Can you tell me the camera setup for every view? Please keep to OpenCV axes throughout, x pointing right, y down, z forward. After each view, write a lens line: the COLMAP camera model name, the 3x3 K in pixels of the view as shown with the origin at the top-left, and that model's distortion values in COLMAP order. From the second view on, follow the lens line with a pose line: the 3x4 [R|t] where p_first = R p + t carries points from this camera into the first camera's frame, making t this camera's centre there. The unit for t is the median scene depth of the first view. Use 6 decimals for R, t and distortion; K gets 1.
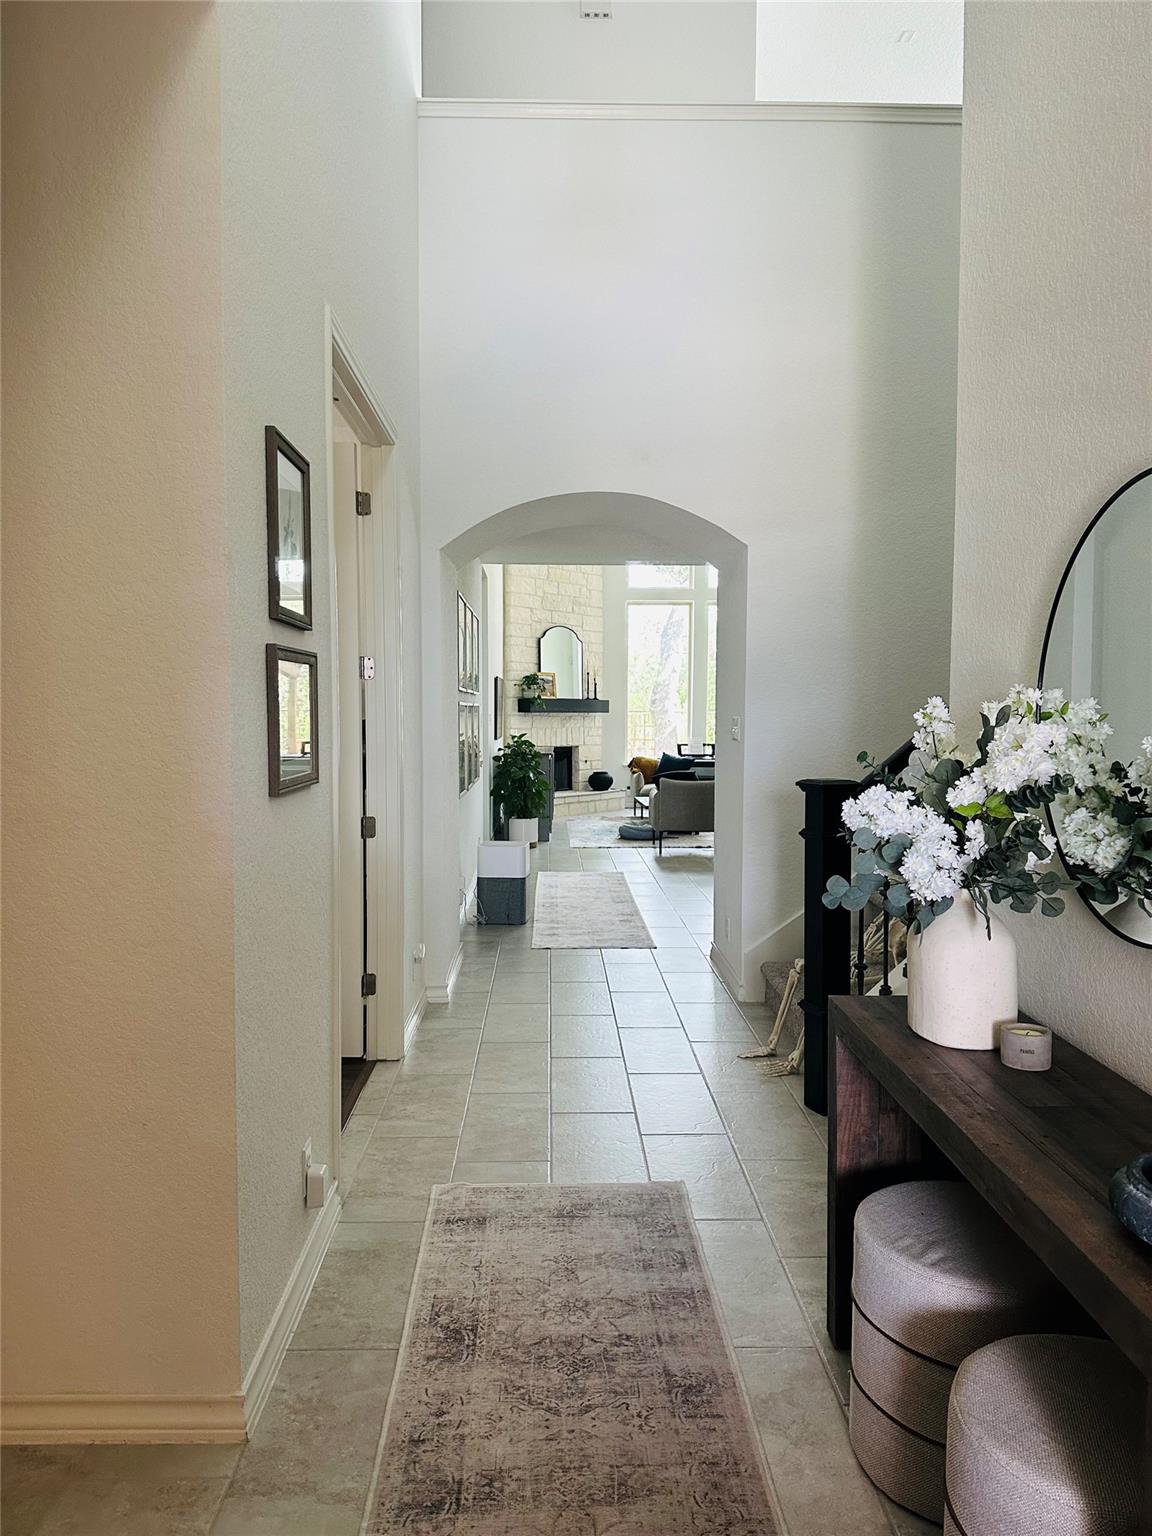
lens RADIAL K [[1079.4, 0, 574.7], [0, 1079.4, 777.4], [0, 0, 1]] dist [0.044180, -0.052564]
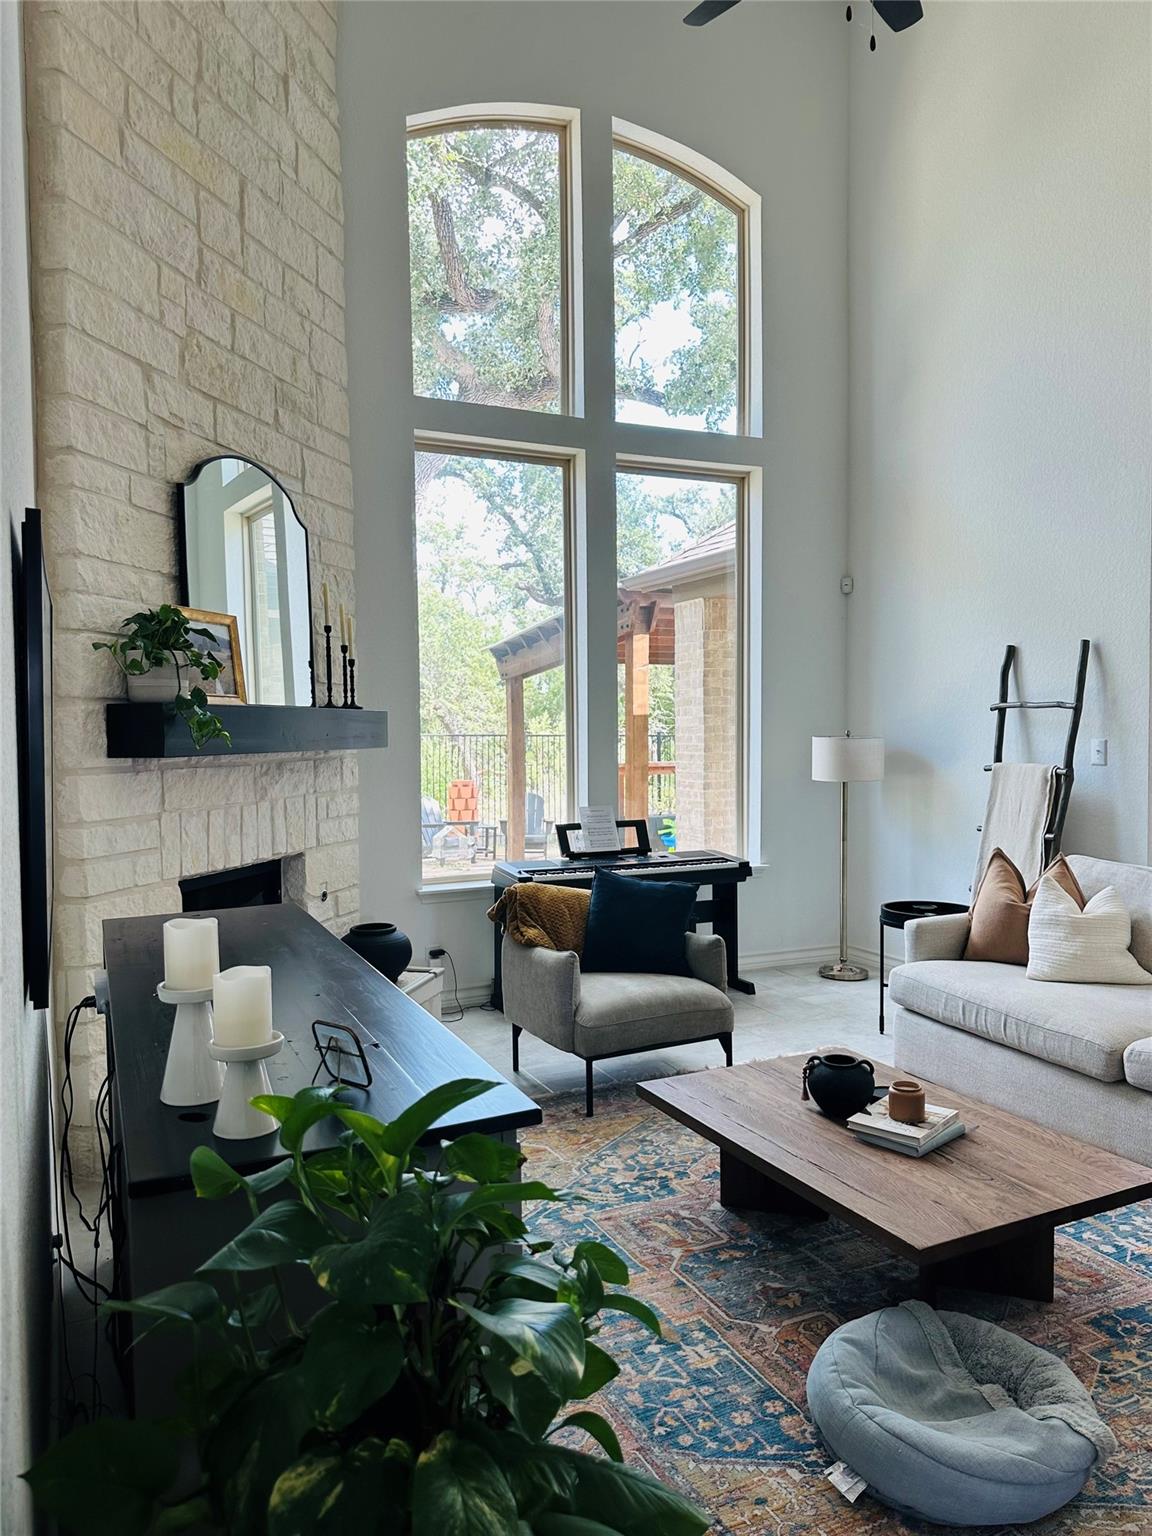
lens RADIAL K [[1079.4, 0, 574.7], [0, 1079.4, 777.4], [0, 0, 1]] dist [0.044180, -0.052564]
pose [[0.915048, -0.033411, 0.401959, -0.053344], [0.039847, 0.999176, -0.007659, -0.047746], [-0.401372, 0.023025, 0.915626, 0.697943]]
